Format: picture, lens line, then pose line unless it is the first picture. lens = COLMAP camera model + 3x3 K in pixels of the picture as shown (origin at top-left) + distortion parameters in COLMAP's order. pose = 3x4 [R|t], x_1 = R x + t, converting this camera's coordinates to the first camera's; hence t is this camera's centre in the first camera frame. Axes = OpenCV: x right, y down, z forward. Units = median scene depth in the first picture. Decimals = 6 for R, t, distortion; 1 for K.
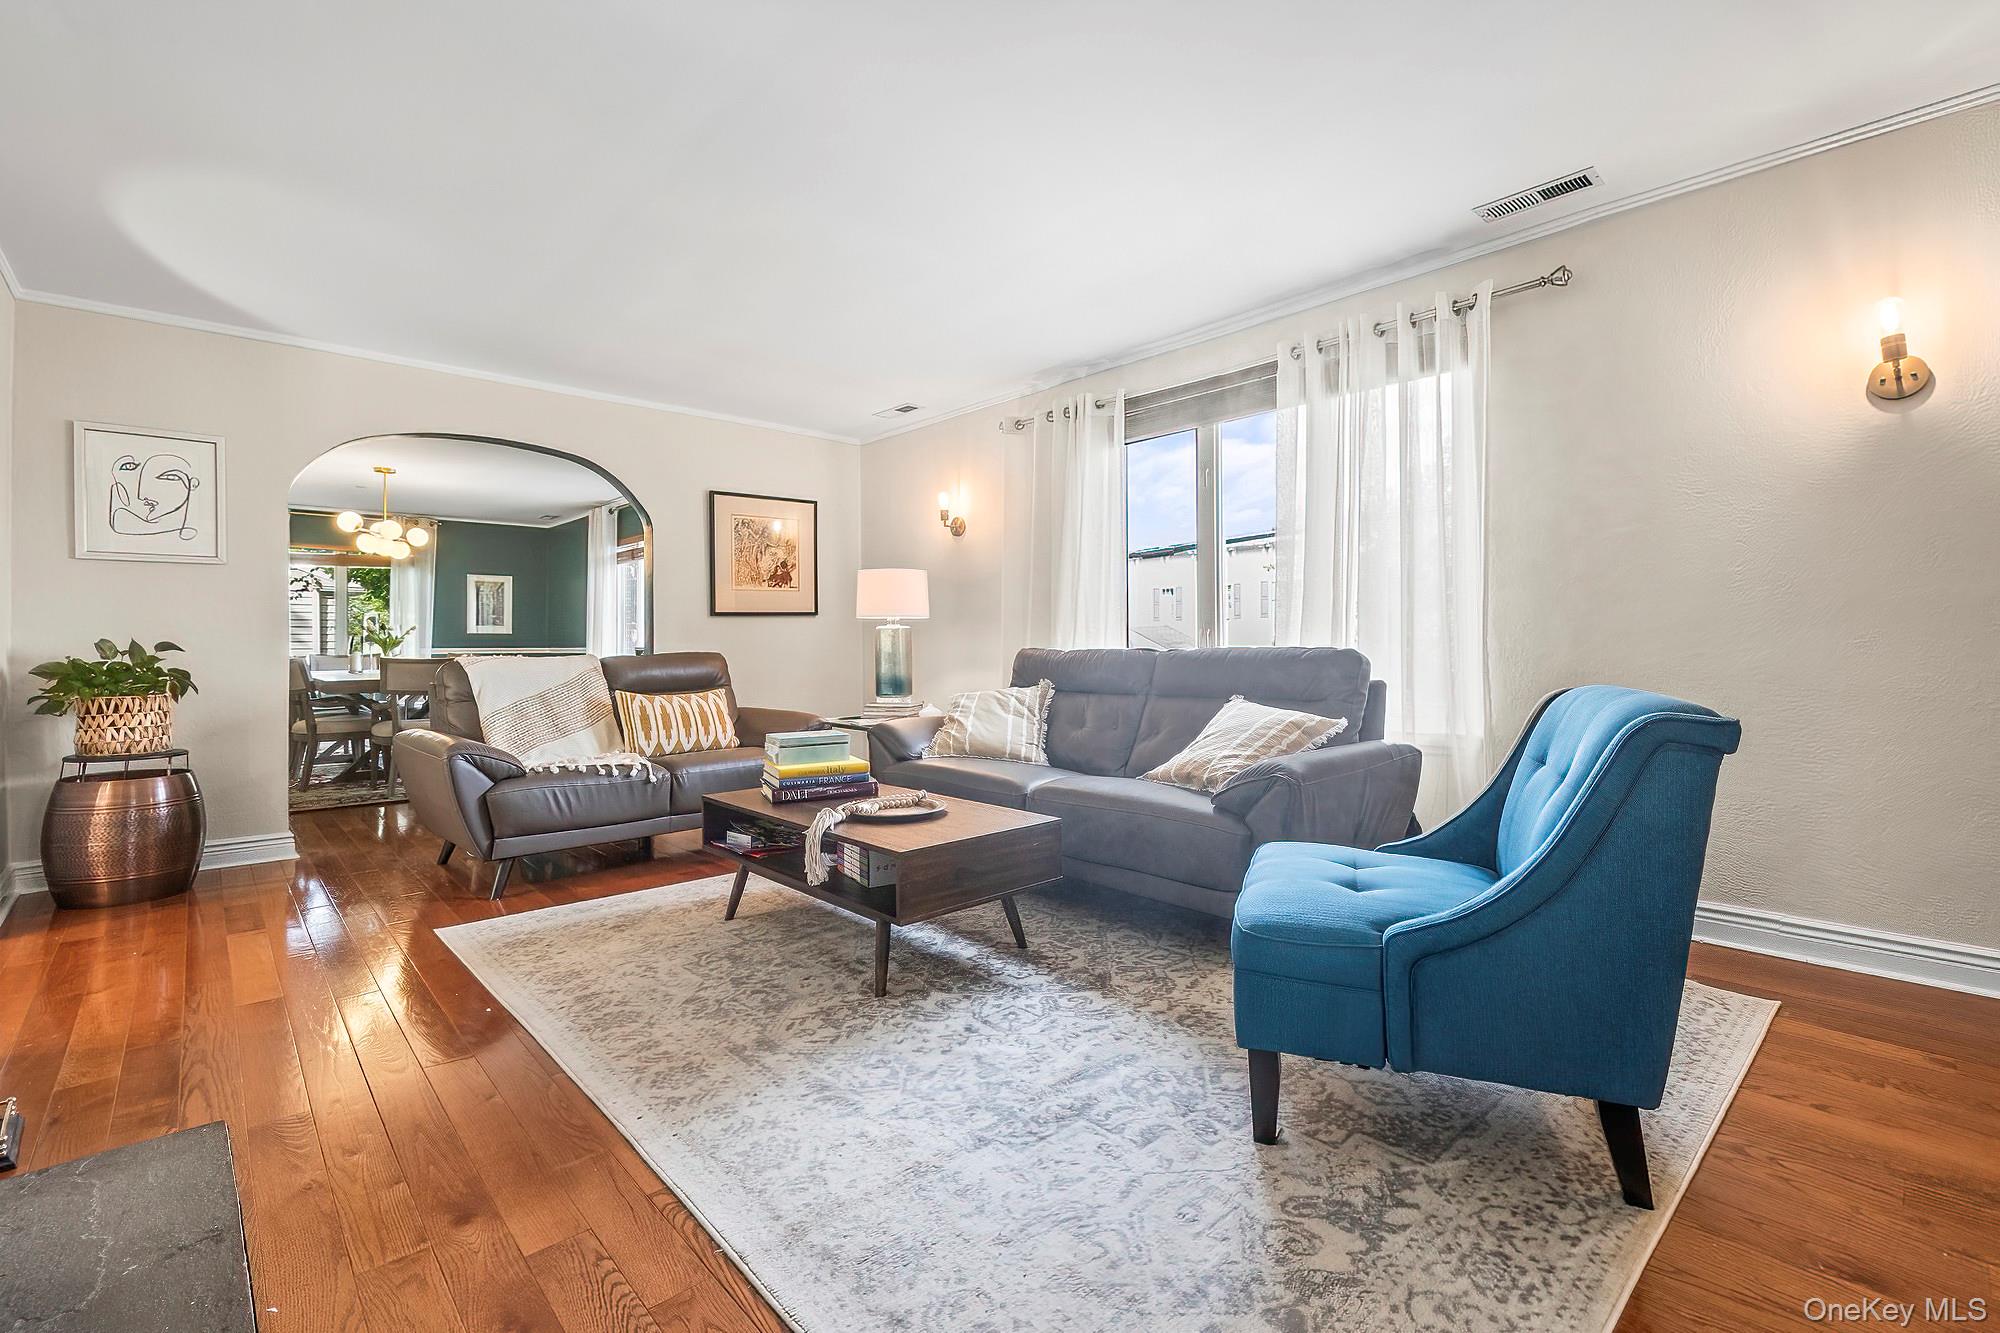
lens RADIAL K [[880.0, 0, 1009.2], [0, 880.0, 636.3], [0, 0, 1]] dist [0.002053, 0.000726]
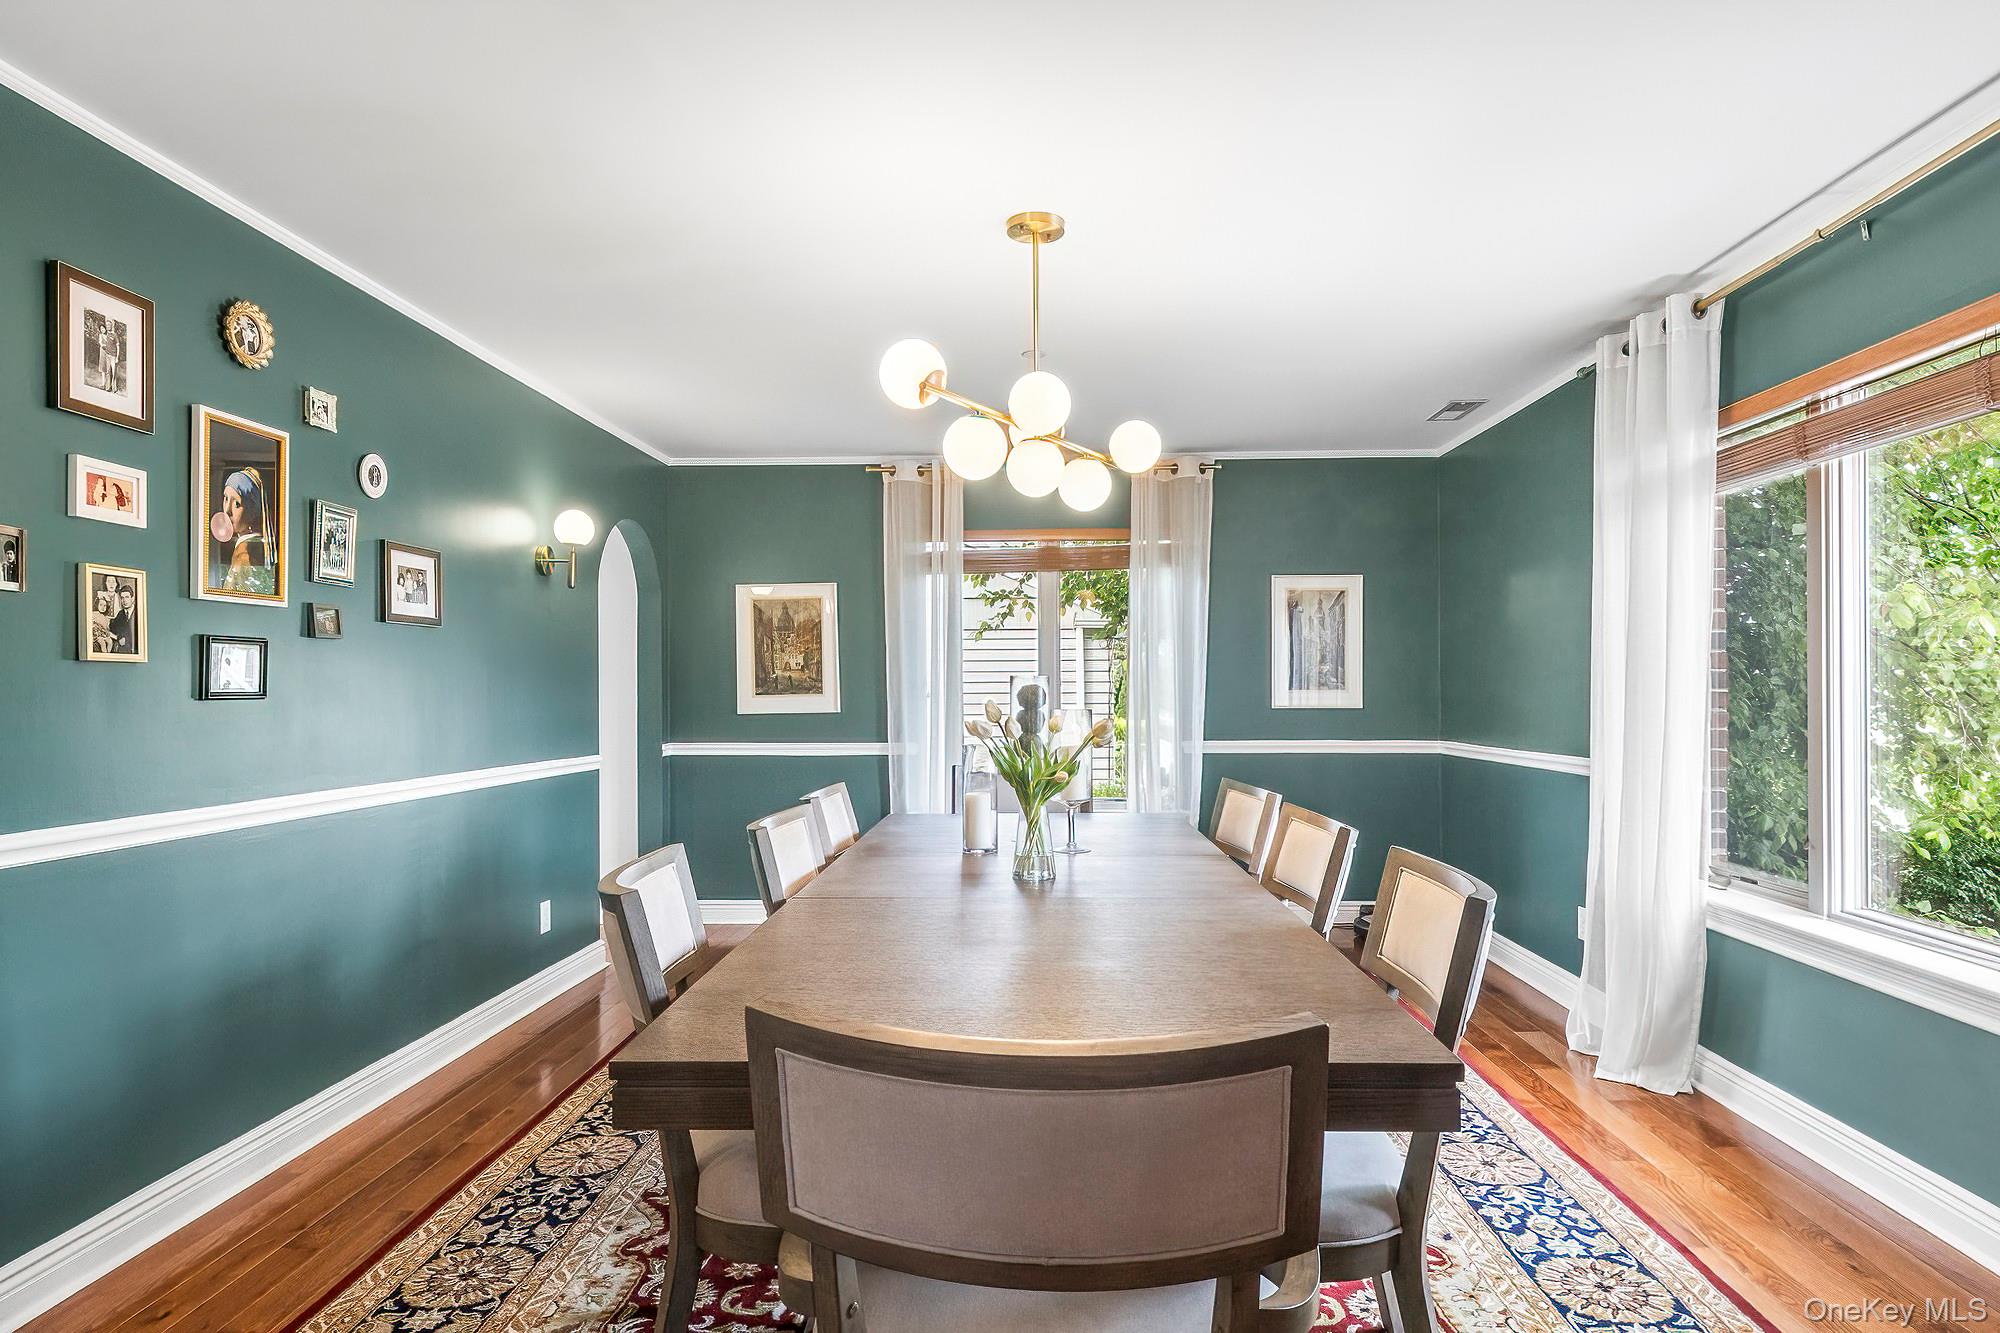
lens RADIAL K [[1107.8, 0, 1029.1], [0, 1107.8, 688.3], [0, 0, 1]] dist [-0.001208, -0.000546]
pose [[0.716406, 0.002529, -0.697679, -0.635581], [0.005702, 0.999939, 0.009480, -0.039560], [0.697660, -0.010769, 0.716348, 1.045004]]
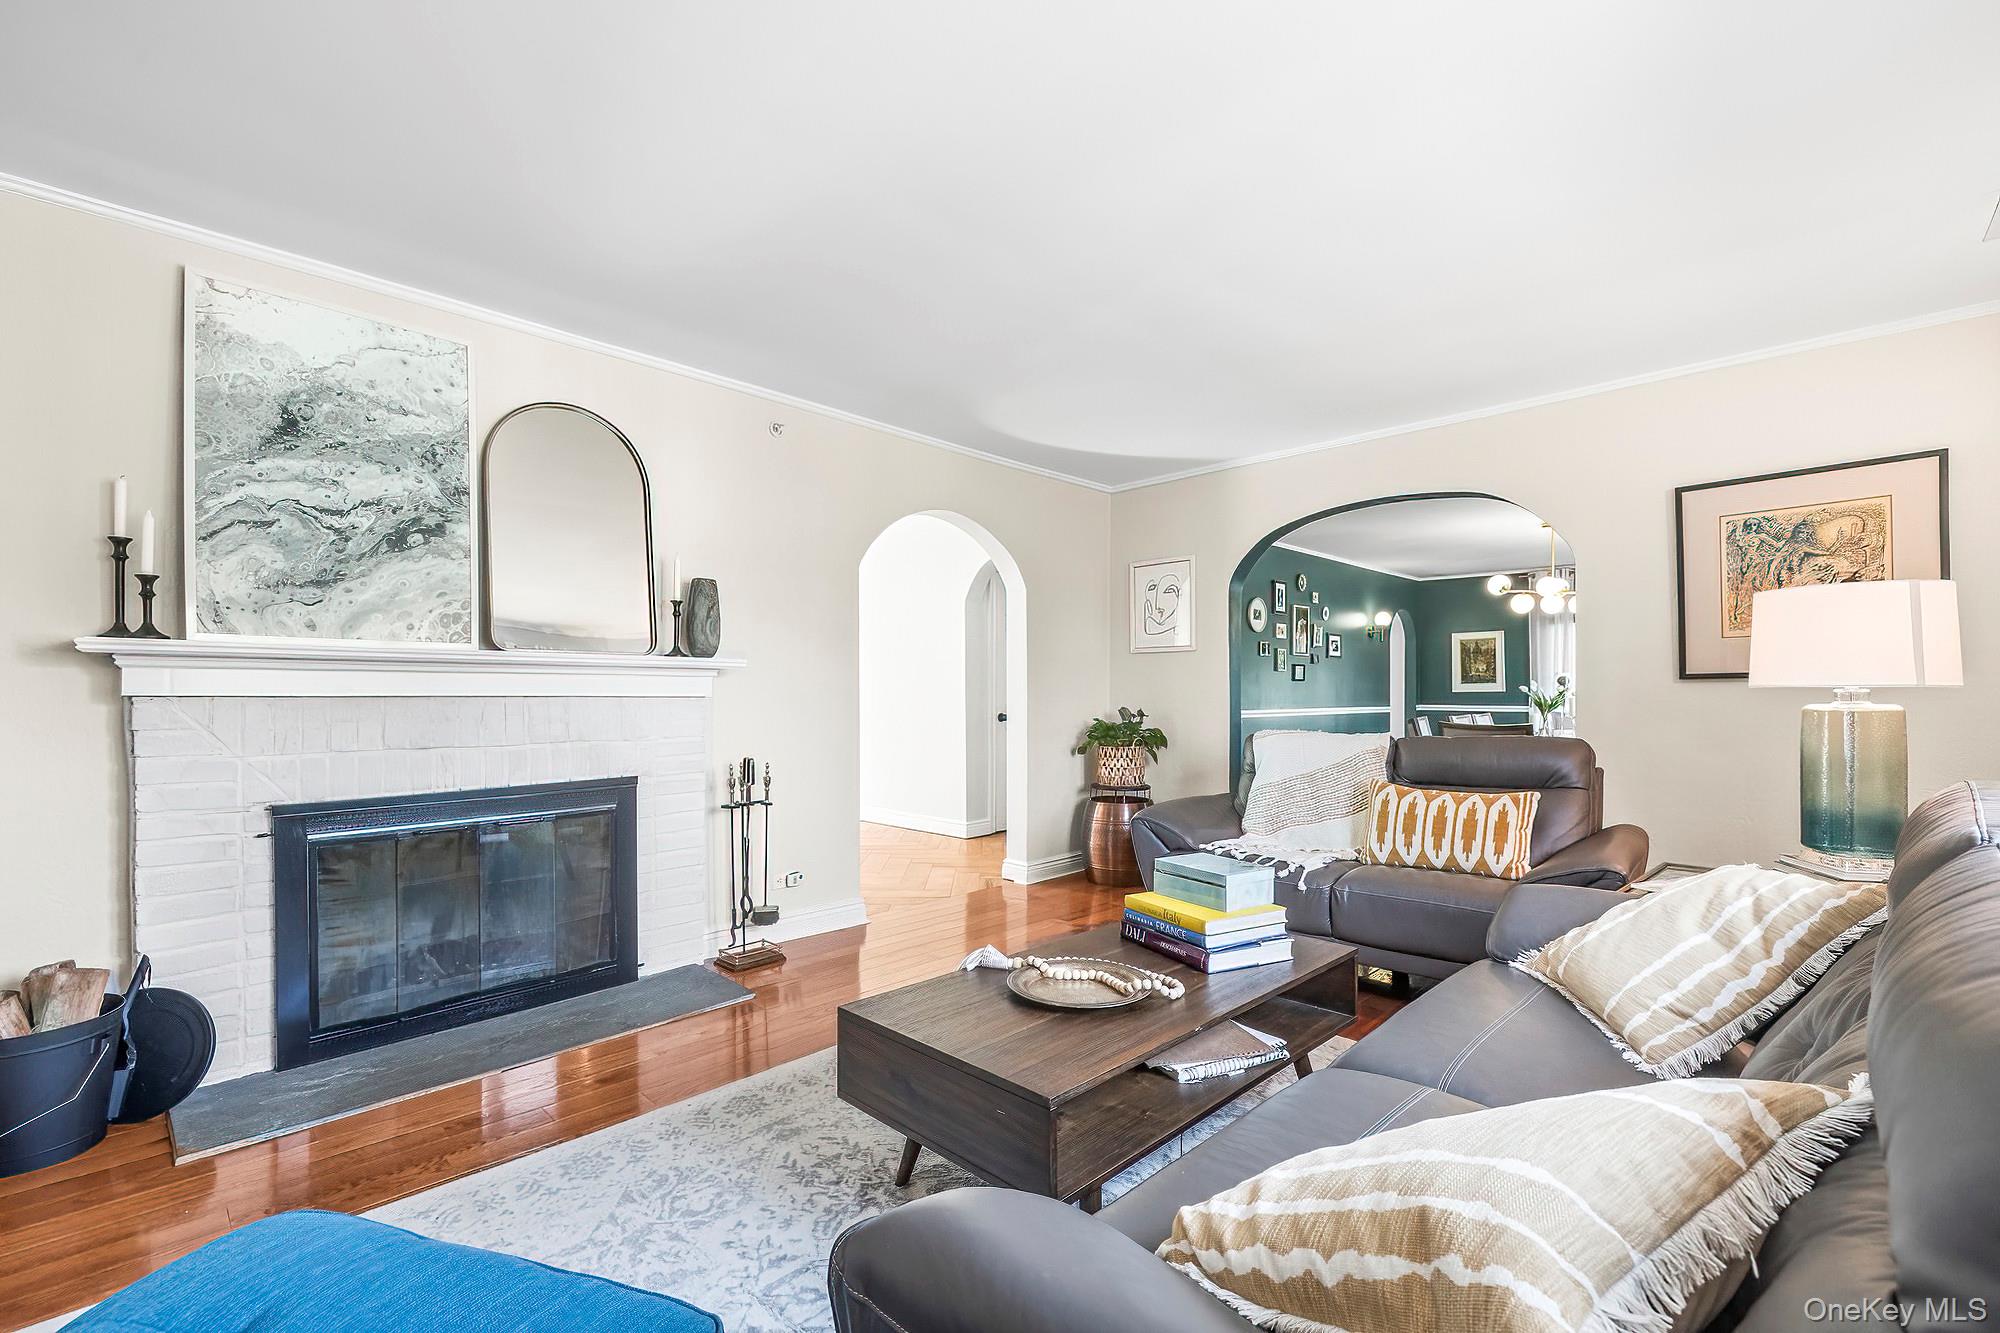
lens RADIAL K [[875.3, 0, 988.0], [0, 875.3, 692.5], [0, 0, 1]] dist [0.002298, 0.000200]
pose [[0.035248, 0.006583, -0.999357, 0.324779], [0.007774, 0.999946, 0.006861, -0.024696], [0.999348, -0.008010, 0.035195, 0.517503]]
